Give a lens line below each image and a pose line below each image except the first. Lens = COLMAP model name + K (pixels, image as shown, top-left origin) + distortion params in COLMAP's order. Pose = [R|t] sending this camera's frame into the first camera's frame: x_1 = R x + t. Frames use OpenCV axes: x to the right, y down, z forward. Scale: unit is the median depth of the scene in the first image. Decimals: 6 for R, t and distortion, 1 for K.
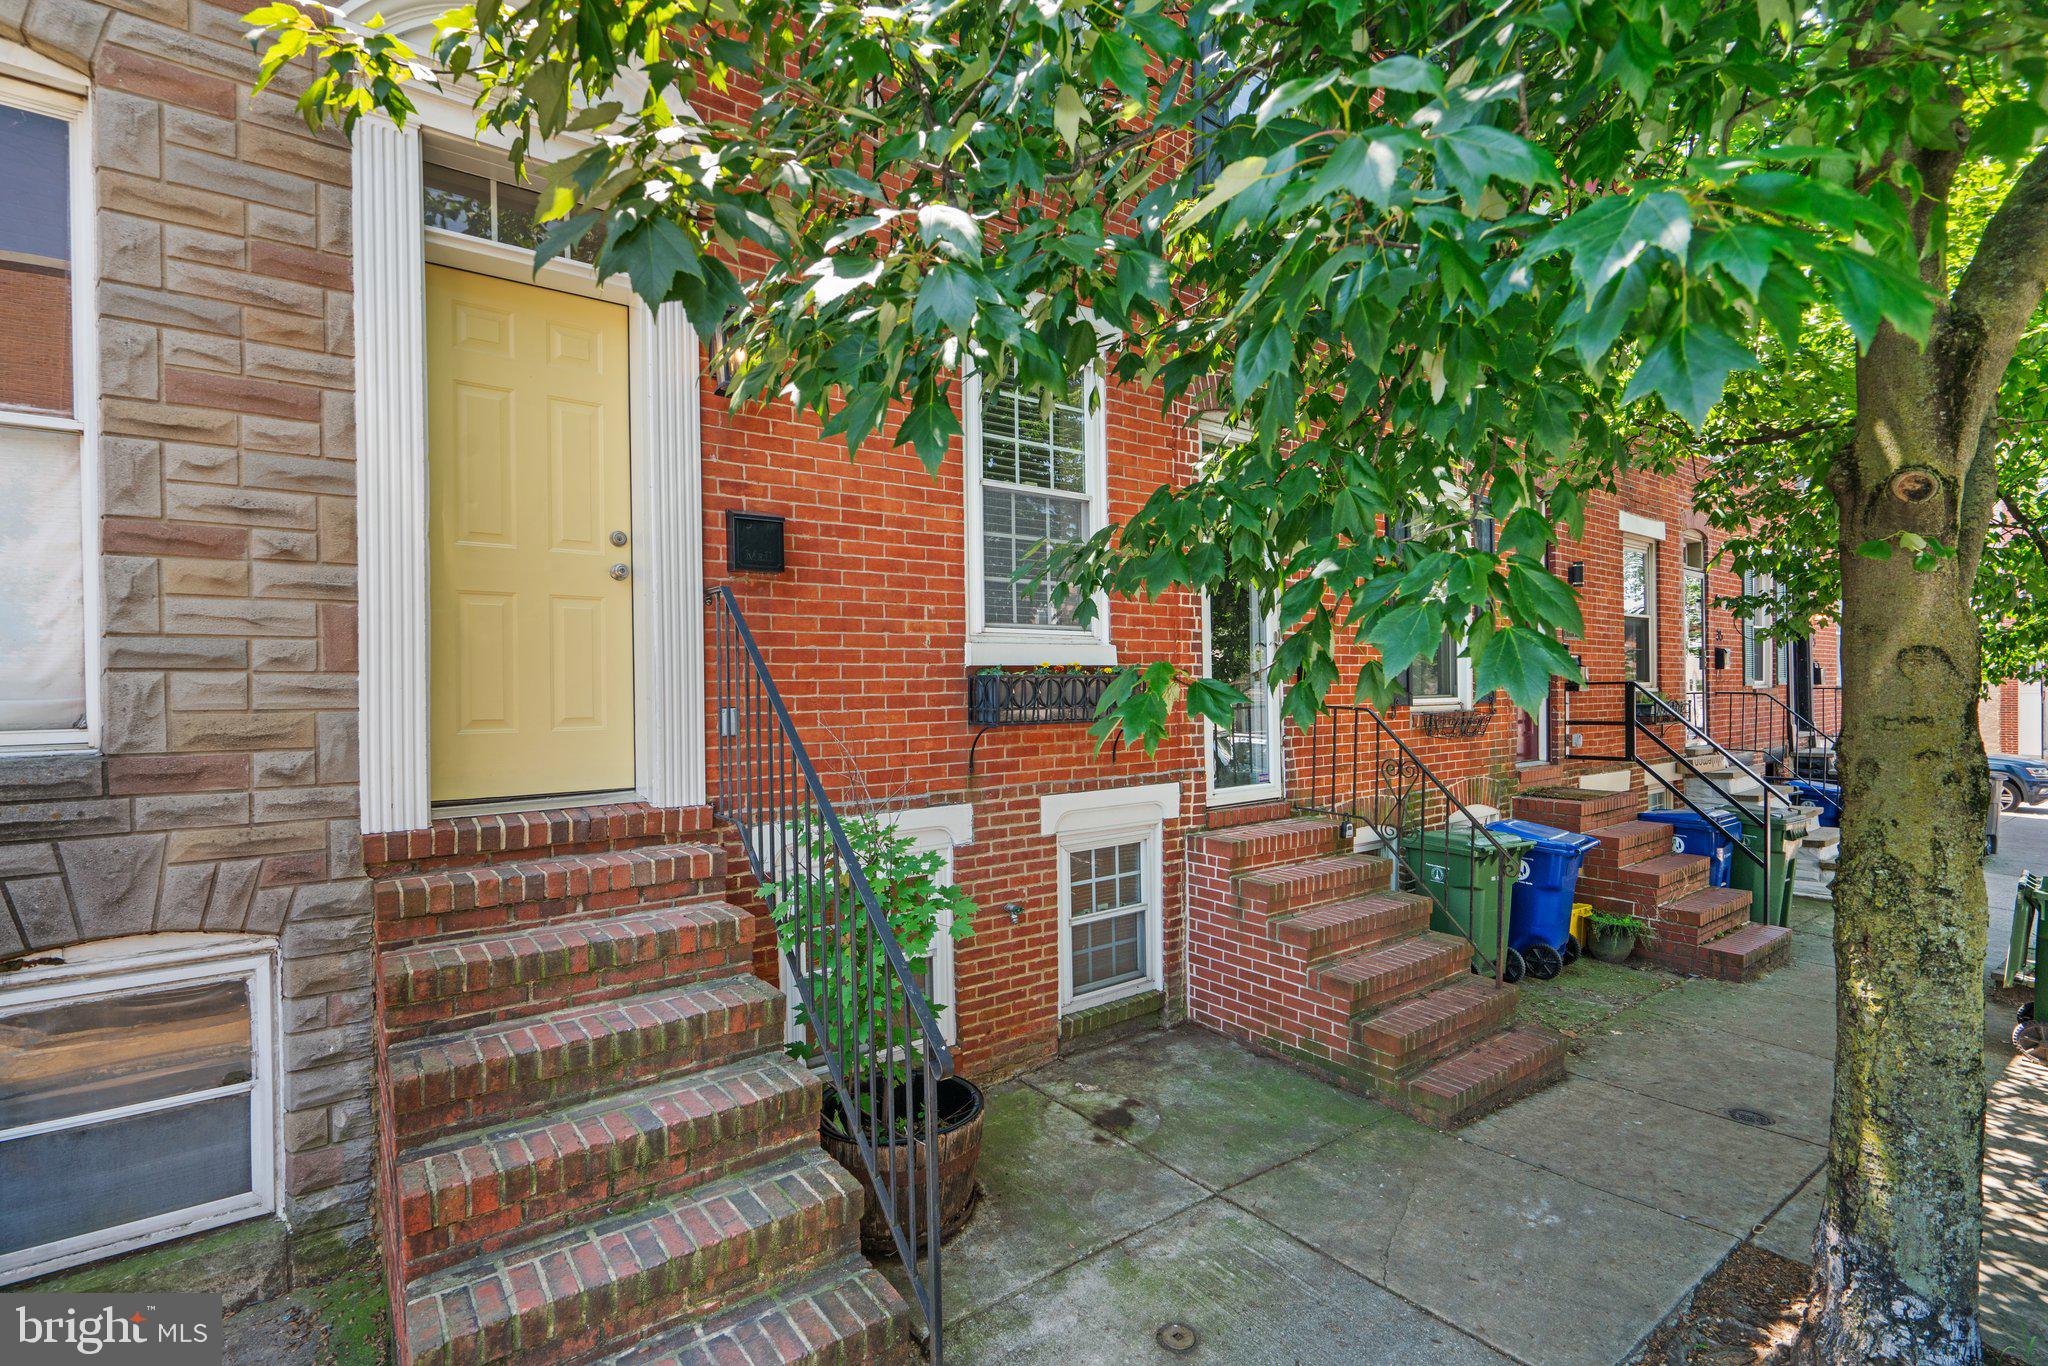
lens RADIAL K [[931.8, 0, 1016.9], [0, 931.8, 675.9], [0, 0, 1]] dist [-0.000034, 0.000460]
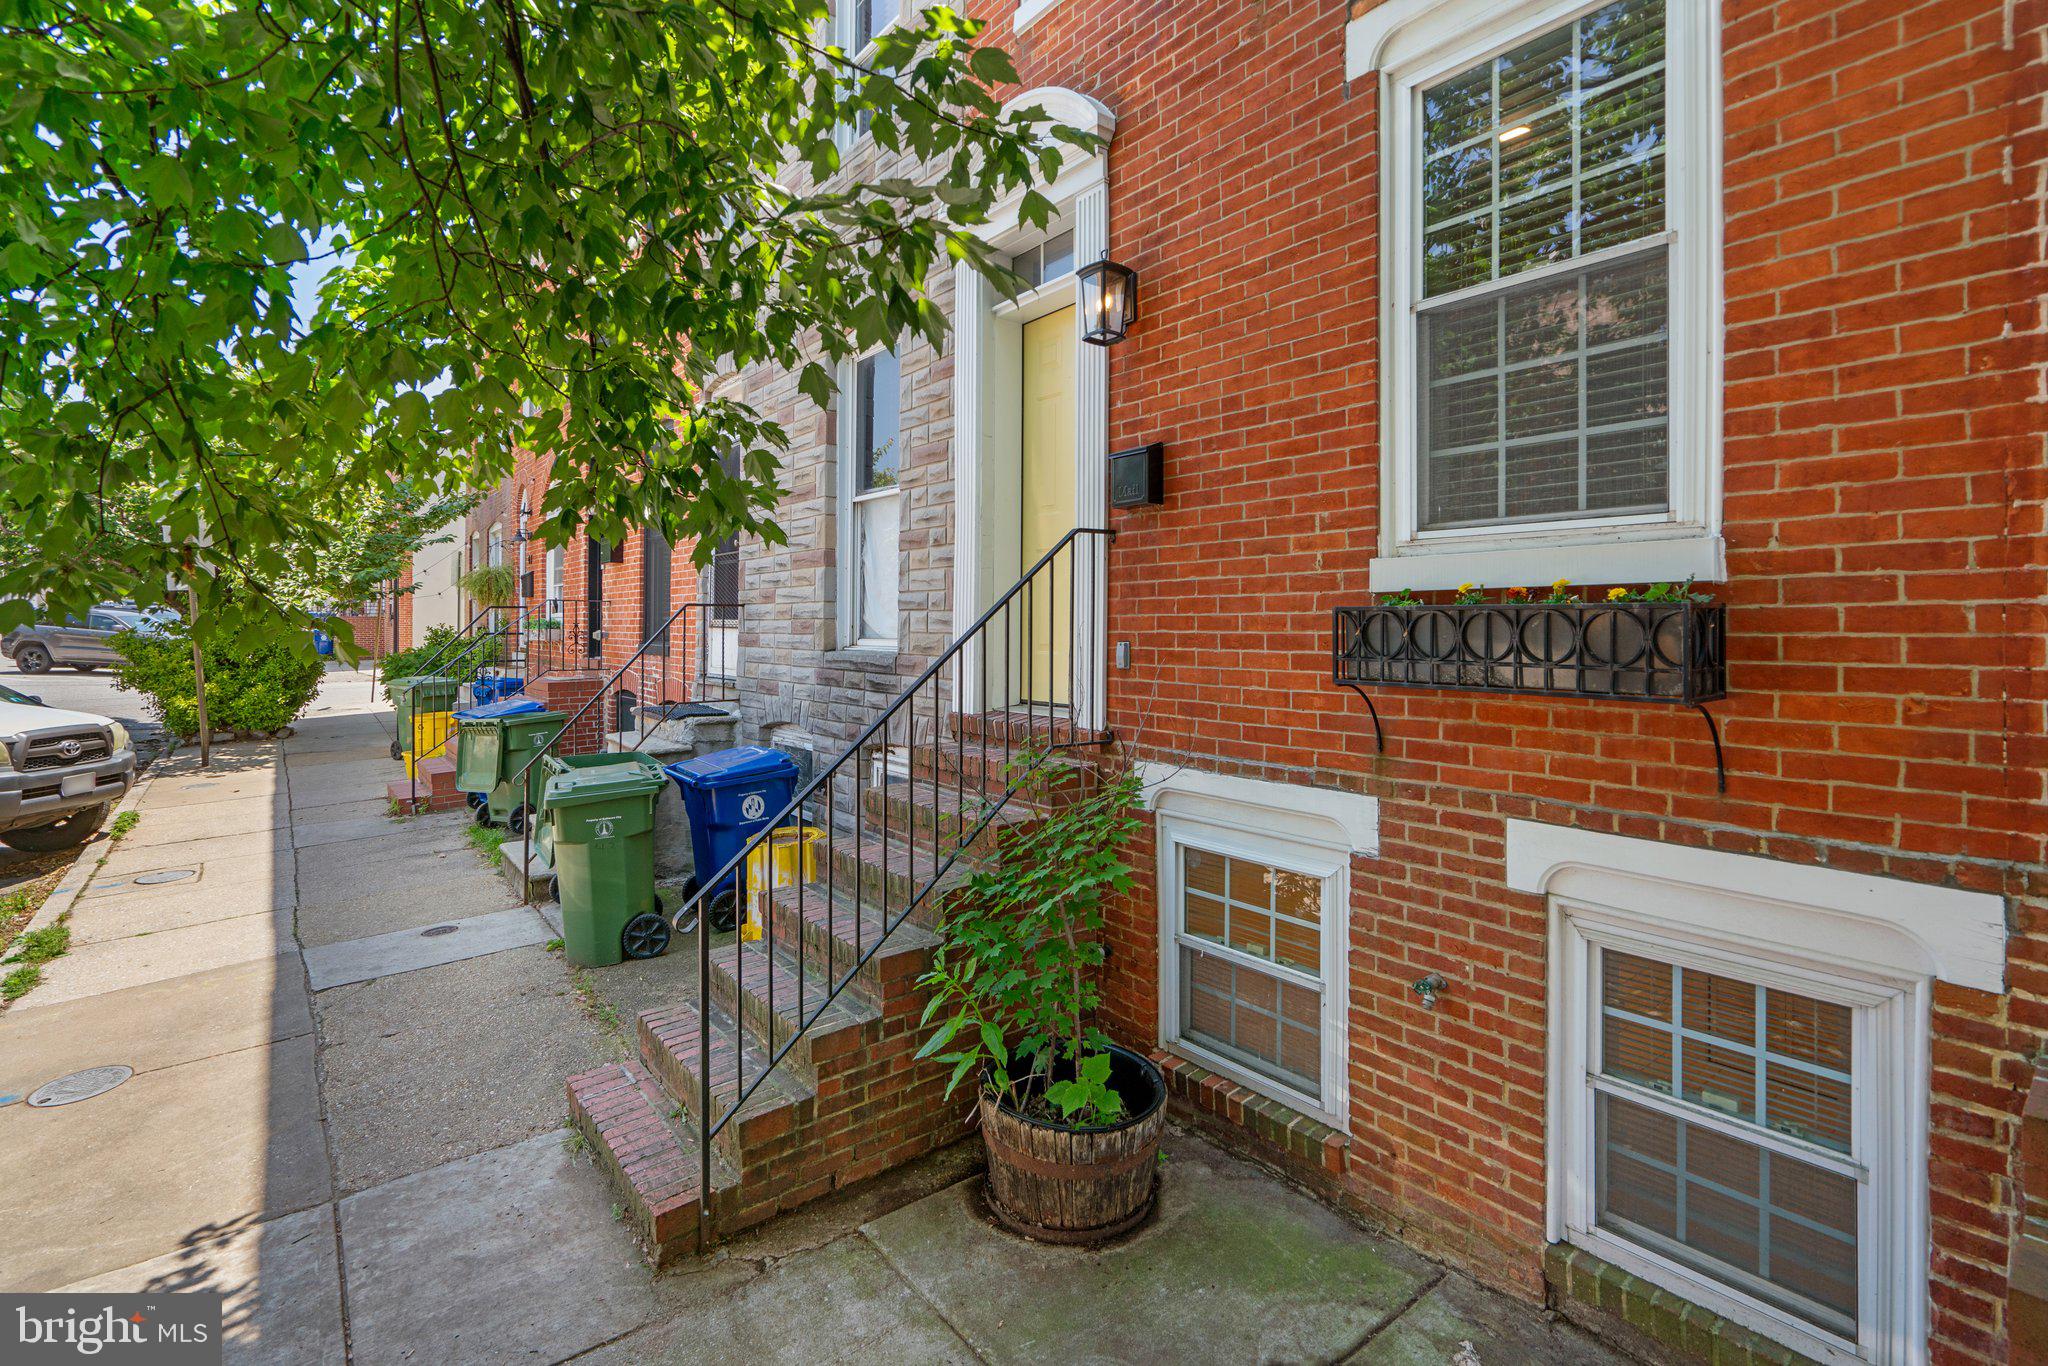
lens RADIAL K [[938.6, 0, 1026.5], [0, 938.6, 620.5], [0, 0, 1]] dist [0.016088, 0.000389]
pose [[0.039574, 0.003232, -0.999211, 0.632727], [0.005028, 0.999981, 0.003434, 0.005756], [0.999204, -0.005160, 0.039557, 0.736475]]
